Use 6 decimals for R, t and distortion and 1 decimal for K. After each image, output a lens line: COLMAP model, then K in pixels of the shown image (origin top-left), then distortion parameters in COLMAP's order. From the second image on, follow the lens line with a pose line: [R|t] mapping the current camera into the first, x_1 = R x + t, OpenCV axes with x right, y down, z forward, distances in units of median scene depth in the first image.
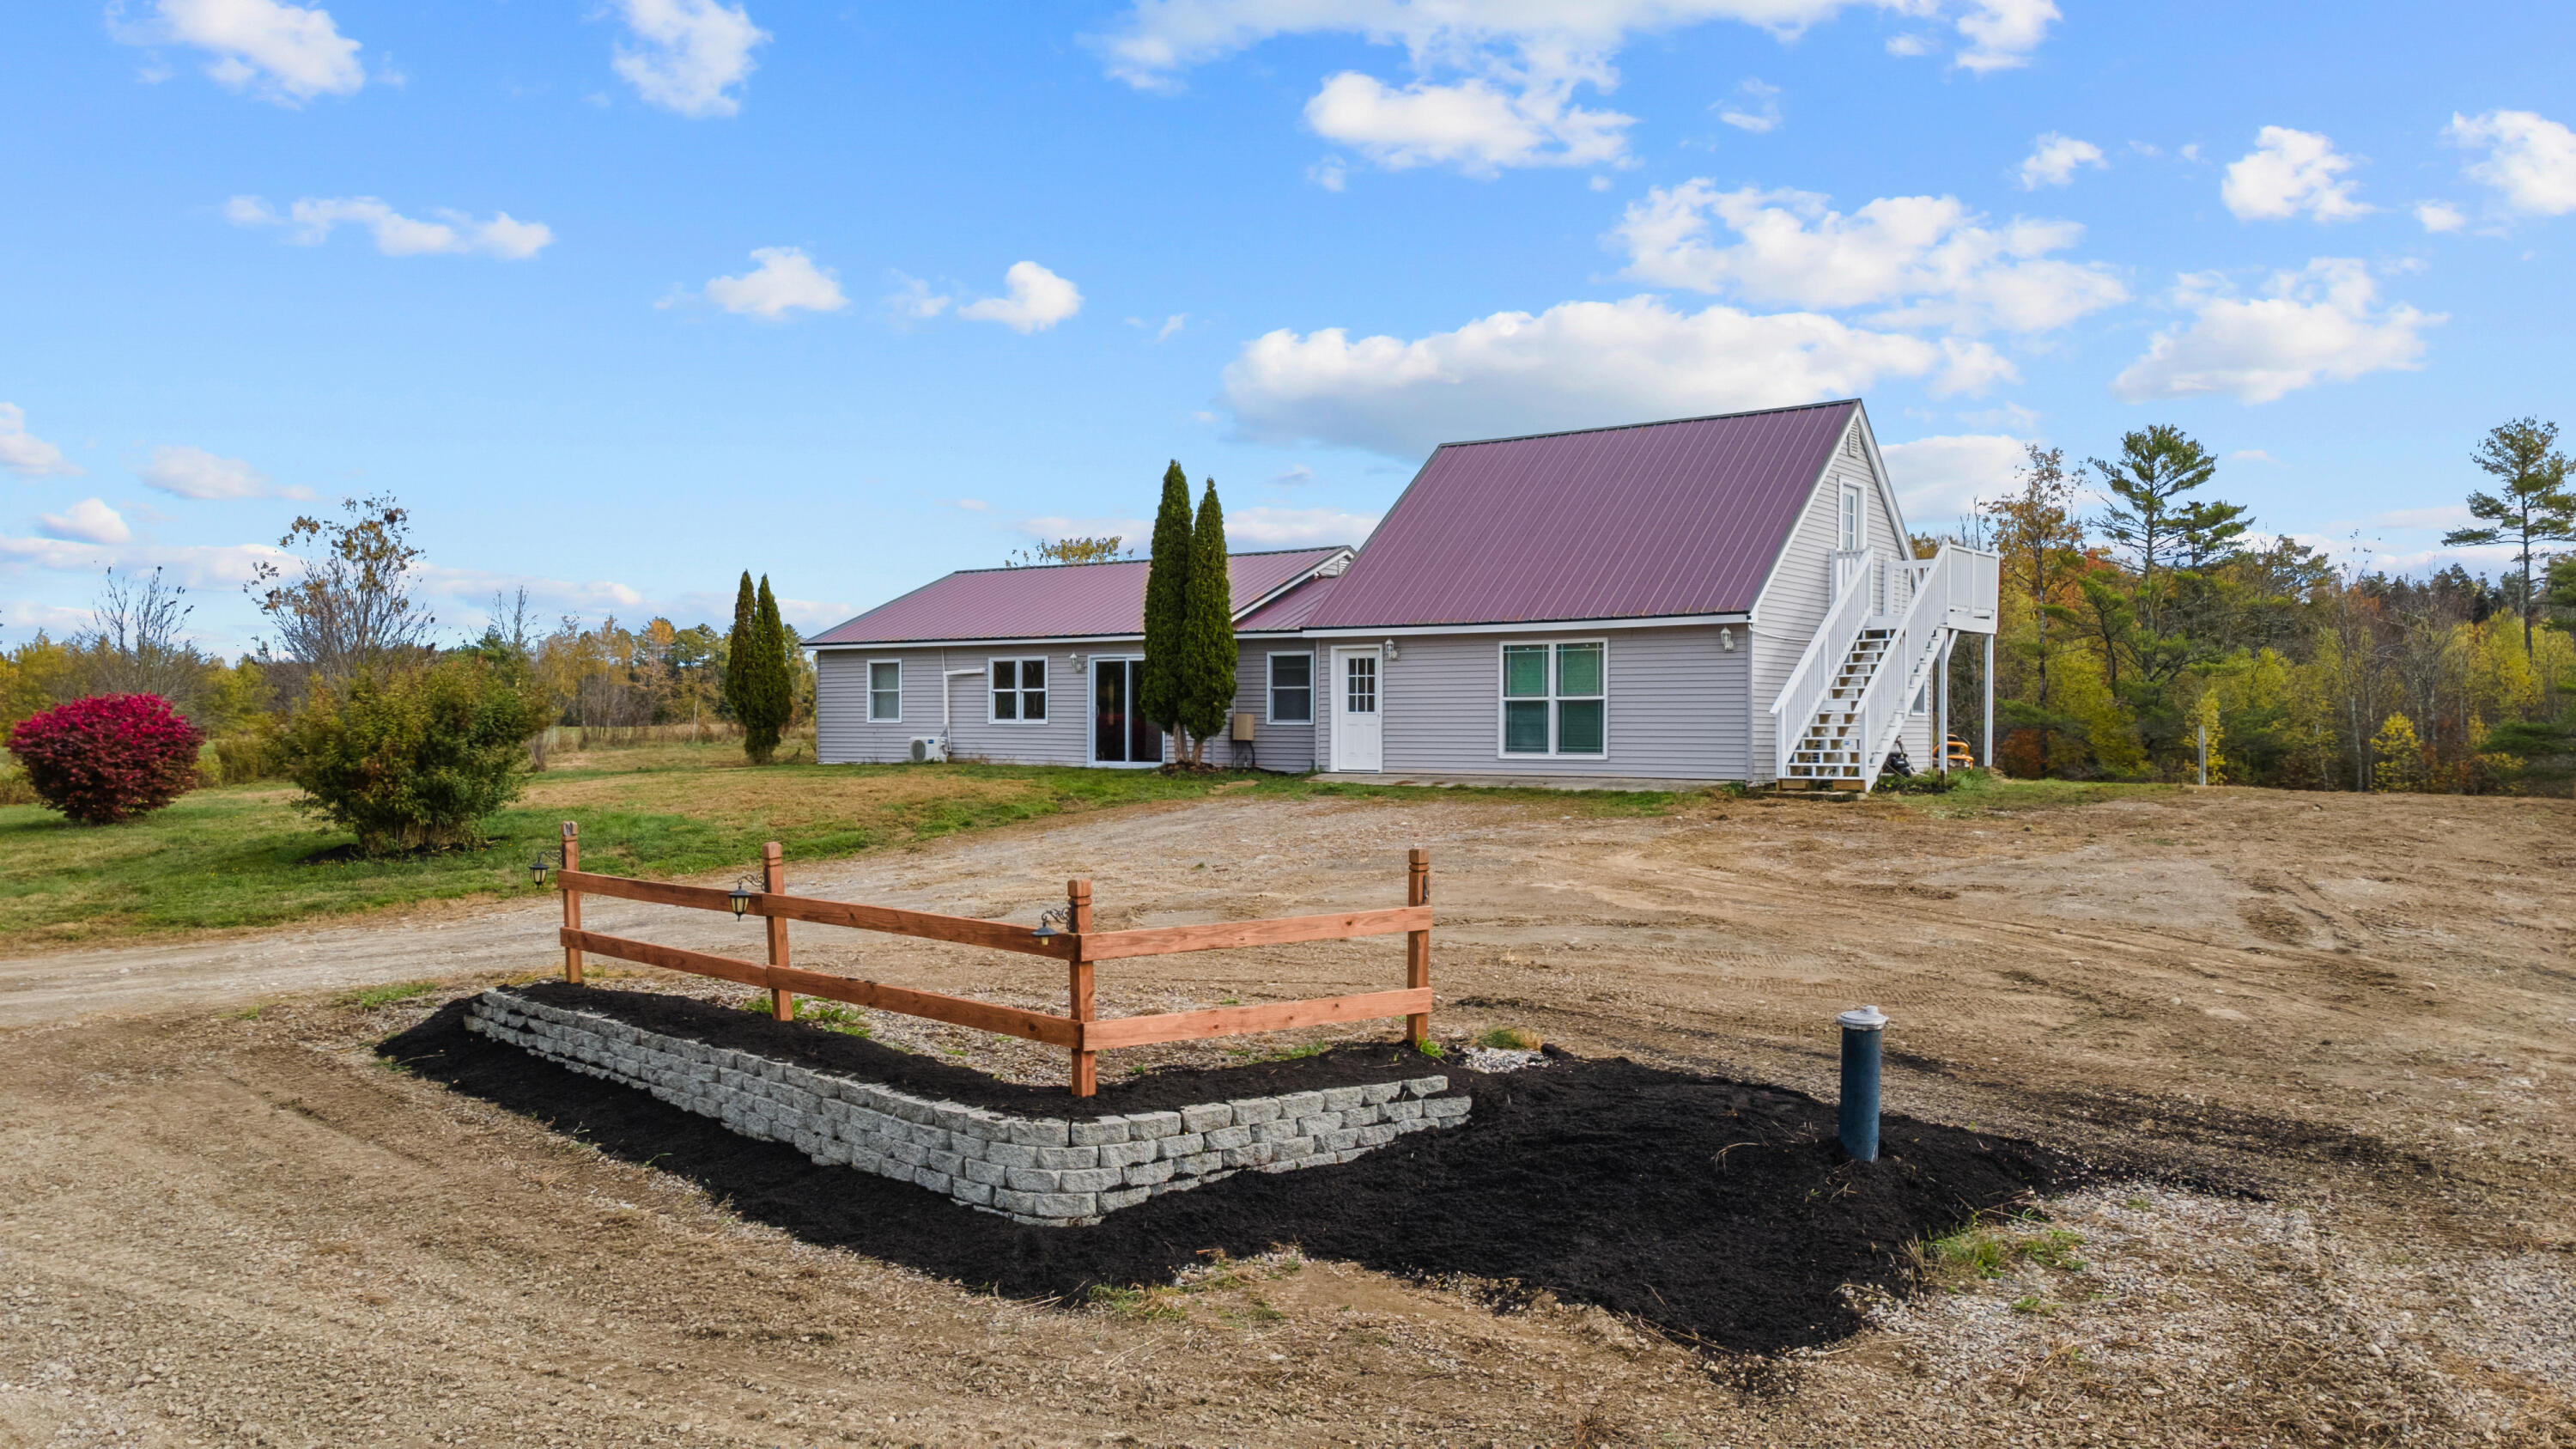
lens RADIAL K [[1876.3, 0, 1274.4], [0, 1876.3, 729.6], [0, 0, 1]] dist [0.023805, 0.032935]
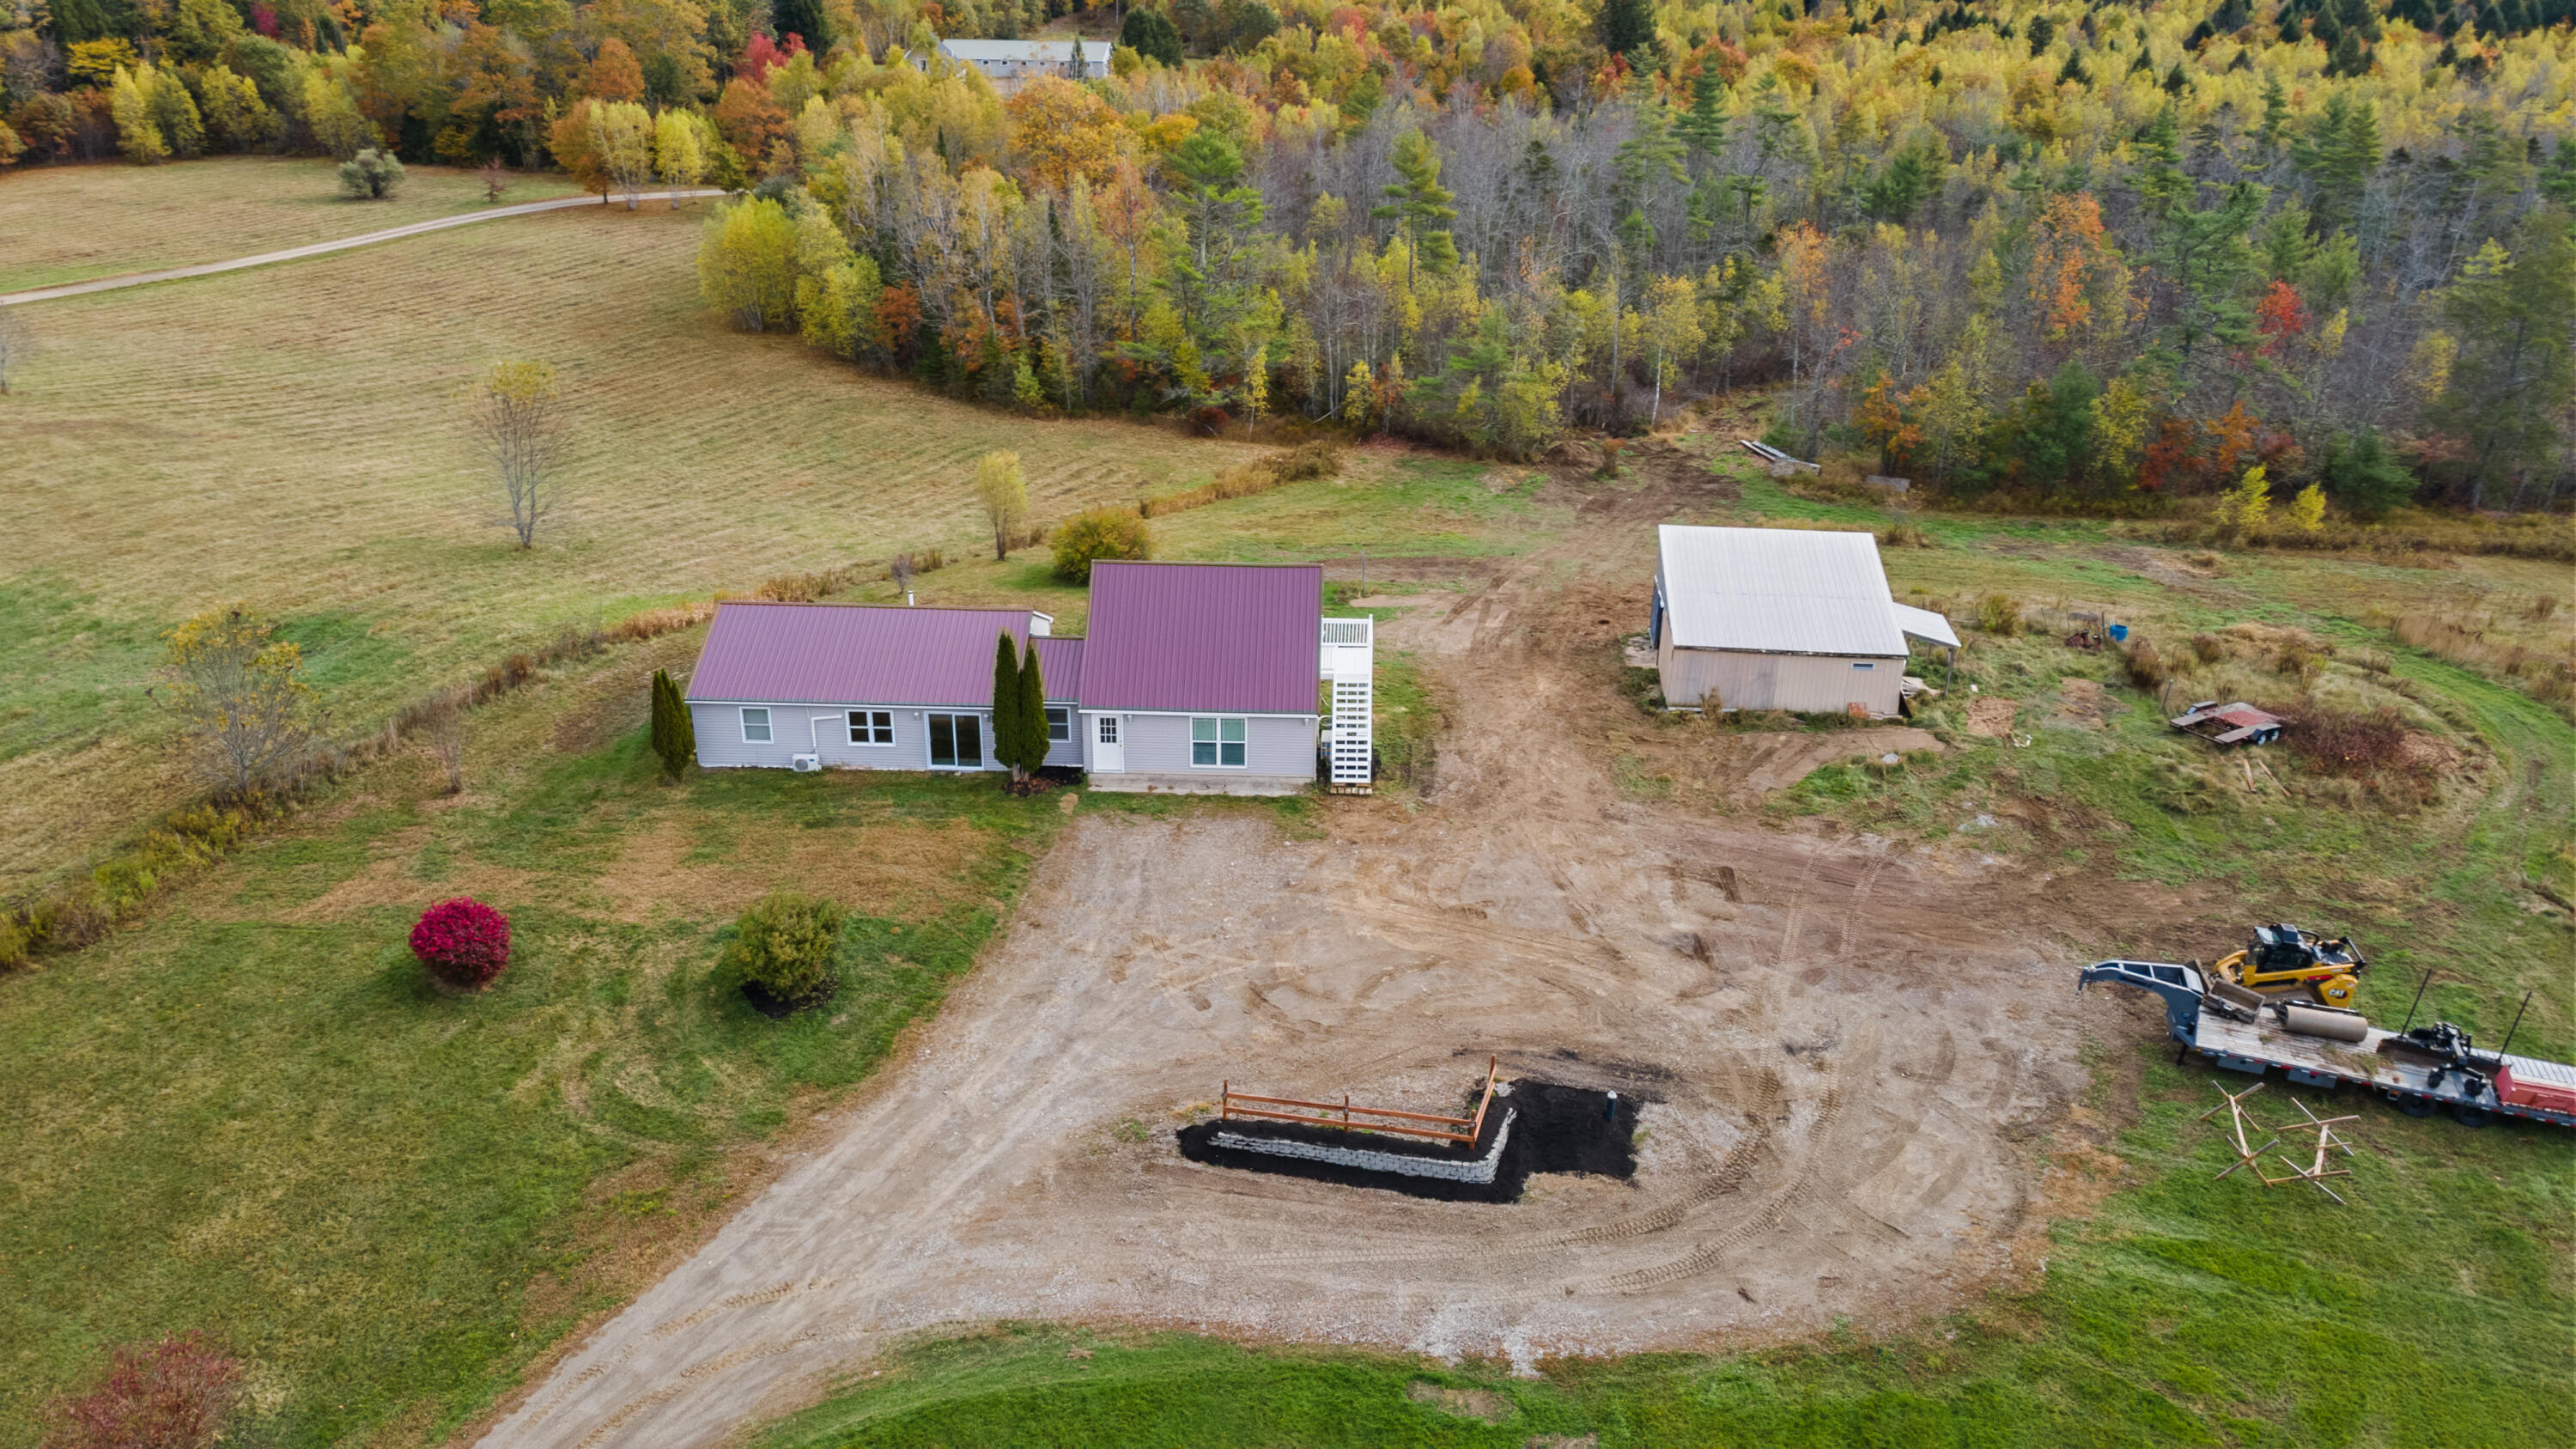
lens RADIAL K [[1876.3, 0, 1287.4], [0, 1876.3, 731.8], [0, 0, 1]] dist [0.023805, 0.032935]
pose [[0.817385, -0.222707, 0.531303, -1.034974], [-0.009579, 0.916873, 0.399065, -0.991080], [-0.576012, -0.331279, 0.747304, -0.709637]]
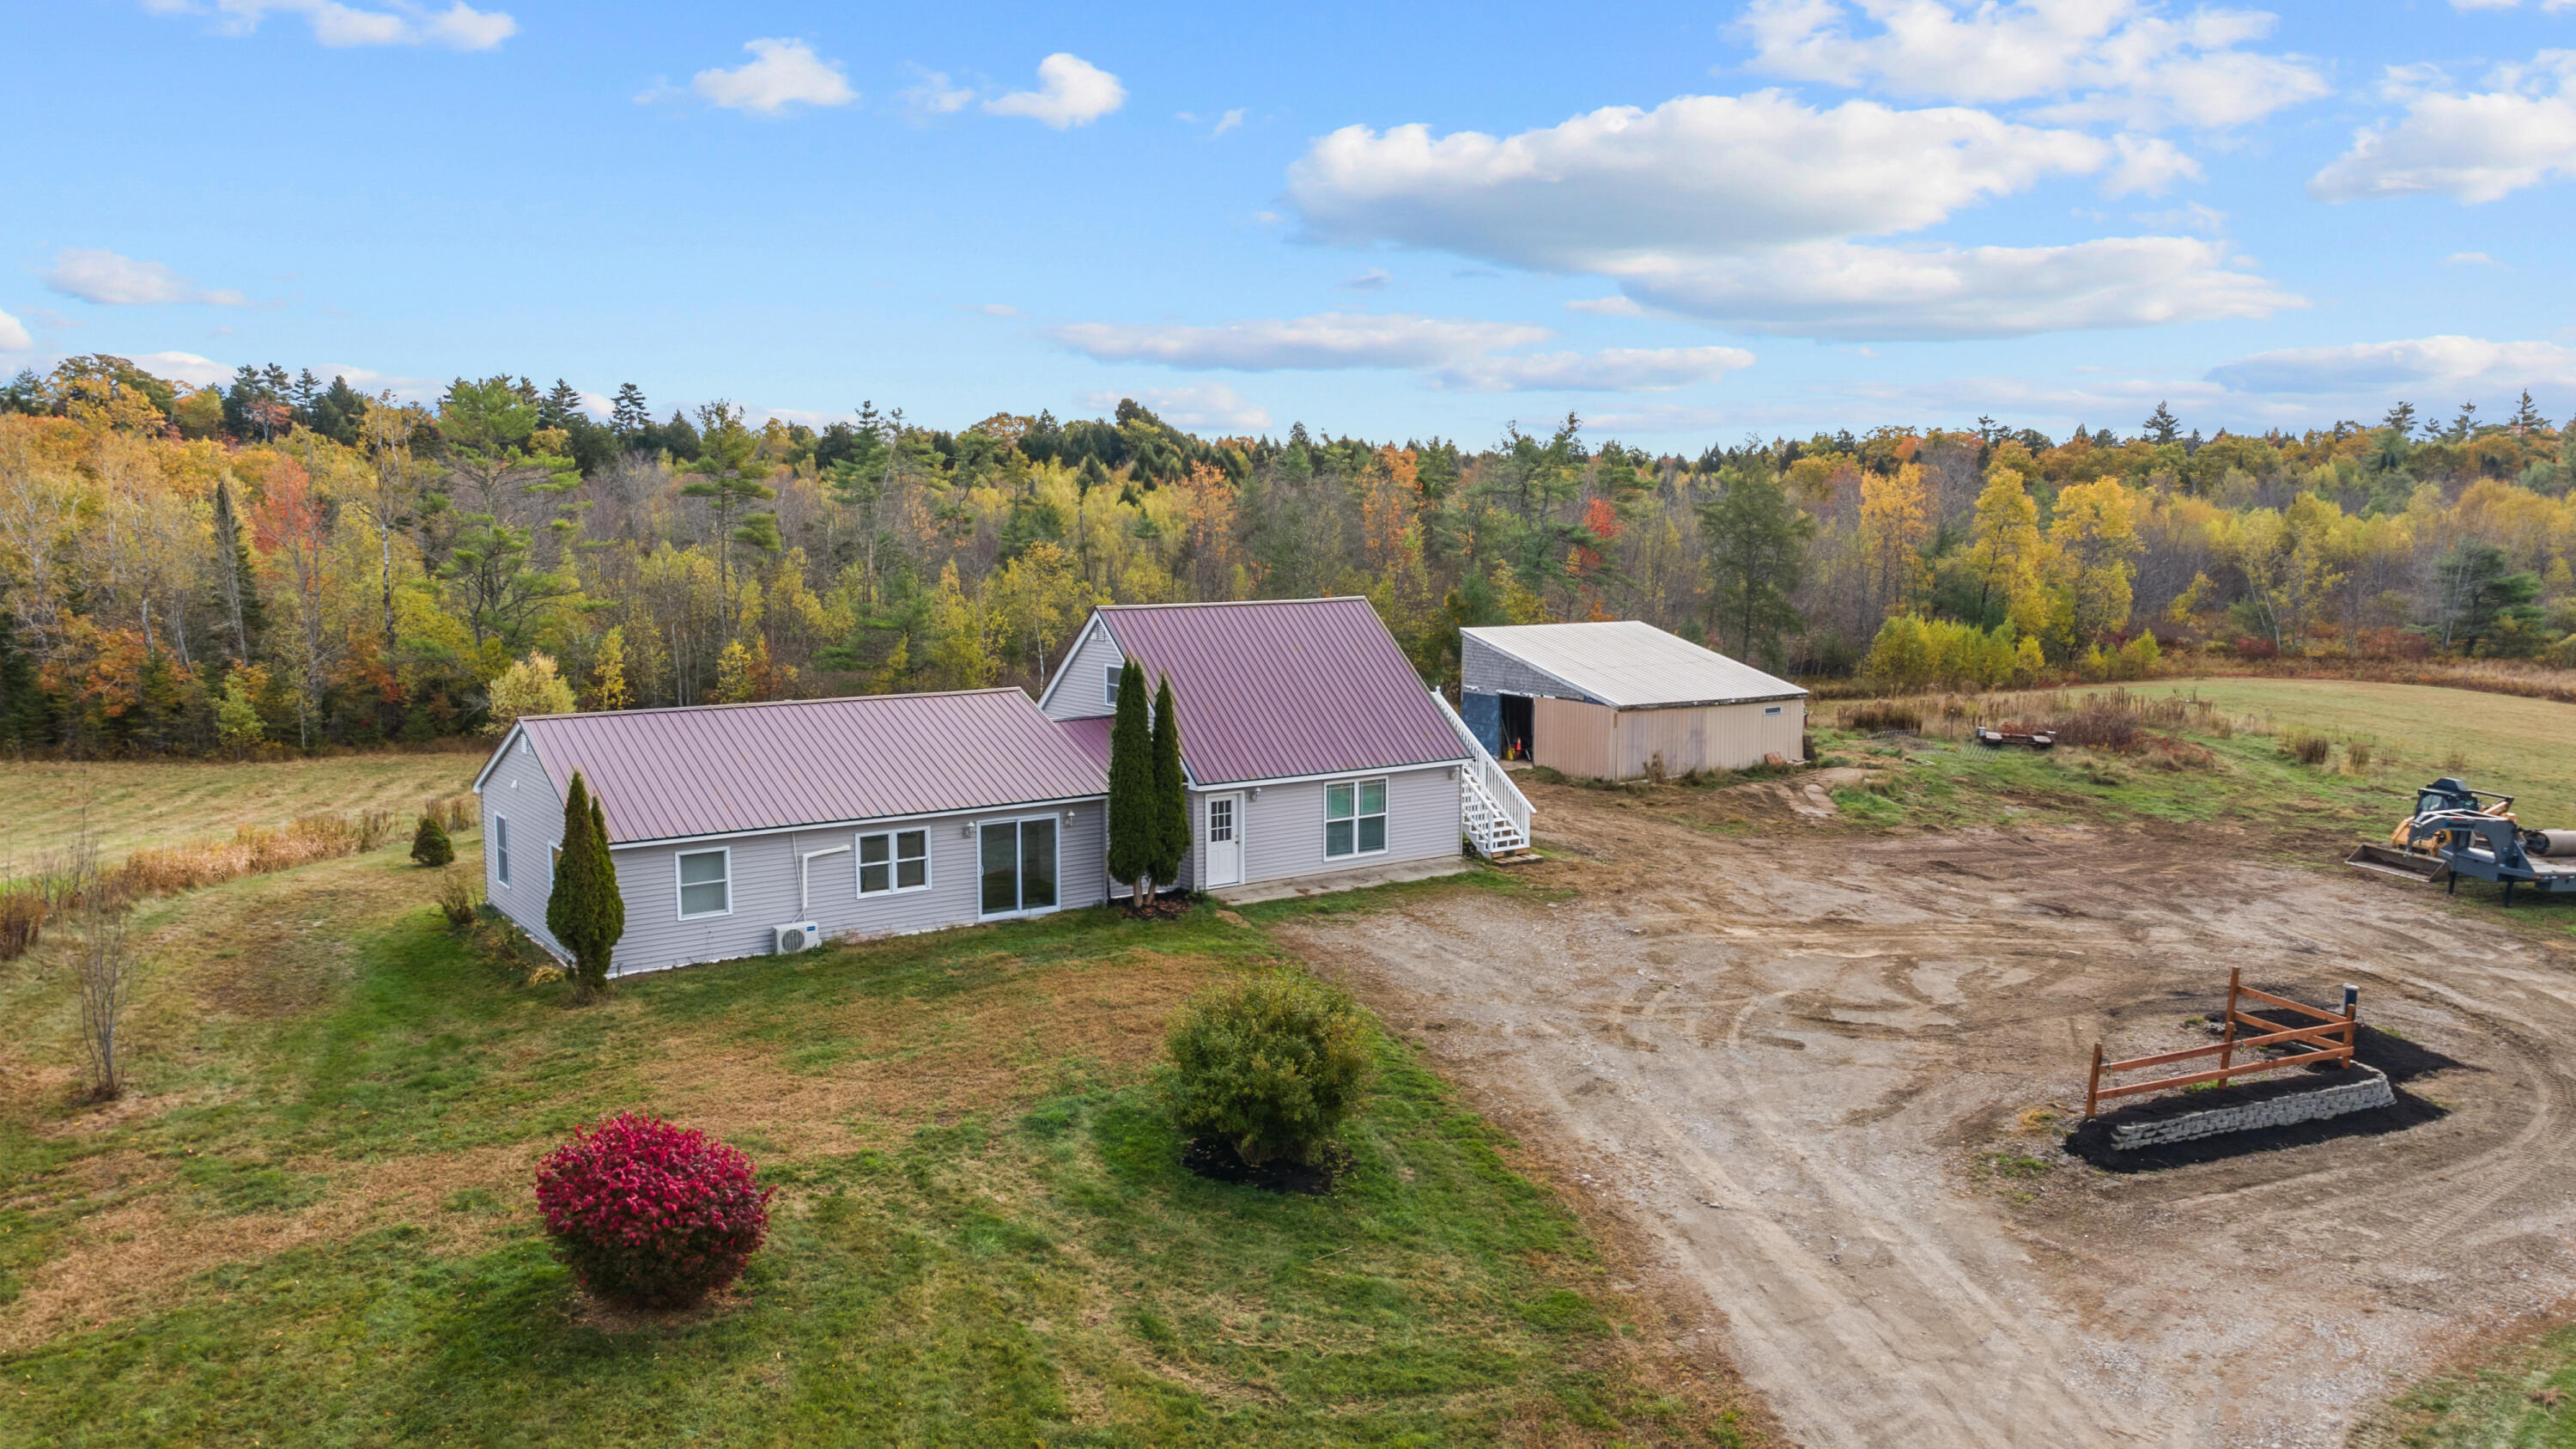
lens RADIAL K [[1876.3, 0, 1281.1], [0, 1876.3, 721.8], [0, 0, 1]] dist [0.023805, 0.032935]
pose [[0.311800, -0.115551, 0.943095, -1.441445], [-0.001782, 0.992505, 0.122194, -0.311611], [-0.950146, -0.039780, 0.309257, 0.678615]]
